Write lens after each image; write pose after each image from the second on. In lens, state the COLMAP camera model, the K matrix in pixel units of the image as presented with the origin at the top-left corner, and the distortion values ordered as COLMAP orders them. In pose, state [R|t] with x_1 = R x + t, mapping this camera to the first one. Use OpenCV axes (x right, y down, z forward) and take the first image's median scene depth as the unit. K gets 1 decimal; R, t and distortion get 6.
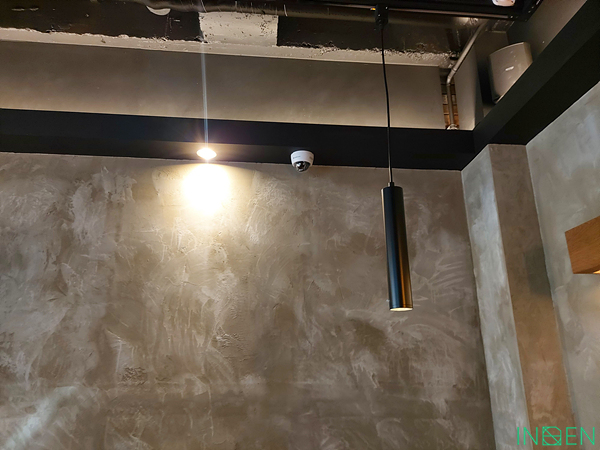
lens RADIAL K [[439.3, 0, 297.3], [0, 439.3, 225.9], [0, 0, 1]] dist [0.050090, -0.053496]
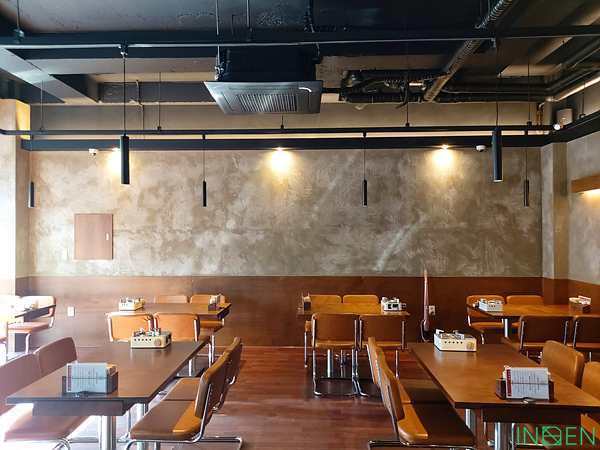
lens RADIAL K [[439.3, 0, 296.3], [0, 439.3, 224.9], [0, 0, 1]] dist [0.050090, -0.053496]
pose [[0.994007, -0.011313, -0.108733, -0.919432], [0.043883, 0.952270, 0.302087, -0.632675], [0.100126, -0.305048, 0.947059, -2.065897]]
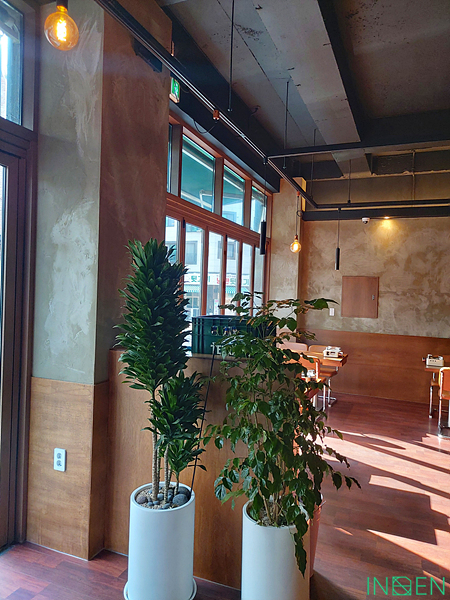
lens RADIAL K [[439.3, 0, 221.4], [0, 439.3, 298.6], [0, 0, 1]] dist [0.050090, -0.053496]
pose [[0.884677, 0.030832, -0.465184, -2.046162], [0.112932, 0.953920, 0.277997, -0.743886], [0.452320, -0.298472, 0.840429, -2.684824]]
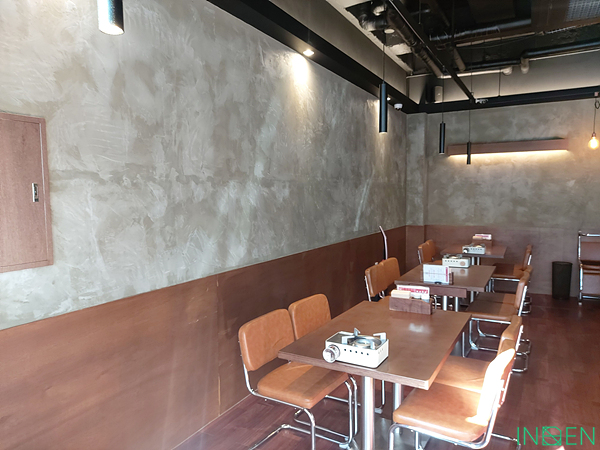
lens RADIAL K [[439.3, 0, 299.1], [0, 439.3, 227.4], [0, 0, 1]] dist [0.050090, -0.053496]
pose [[0.541077, -0.079046, 0.837250, -3.099564], [-0.255506, 0.933059, 0.253214, 0.027110], [-0.801220, -0.350931, 0.484660, -0.178153]]
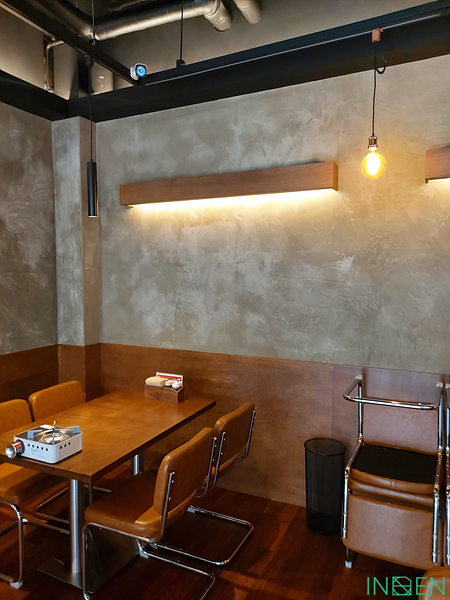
lens RADIAL K [[439.3, 0, 223.2], [0, 439.3, 297.3], [0, 0, 1]] dist [0.050090, -0.053496]
pose [[0.506027, -0.061510, 0.860322, -0.788756], [-0.270088, 0.935989, 0.225781, -0.072851], [-0.819139, -0.346614, 0.457023, -0.443094]]
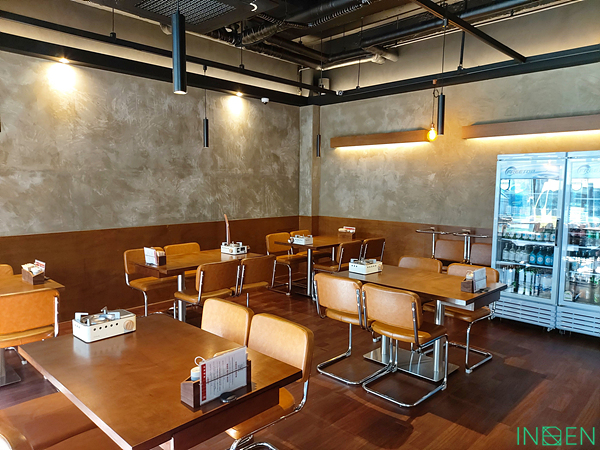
lens RADIAL K [[439.3, 0, 299.0], [0, 439.3, 226.5], [0, 0, 1]] dist [0.050090, -0.053496]
pose [[0.745464, -0.068832, 0.662982, -2.046231], [-0.213918, 0.917332, 0.335771, -0.458946], [-0.631286, -0.392129, 0.669113, -1.639468]]
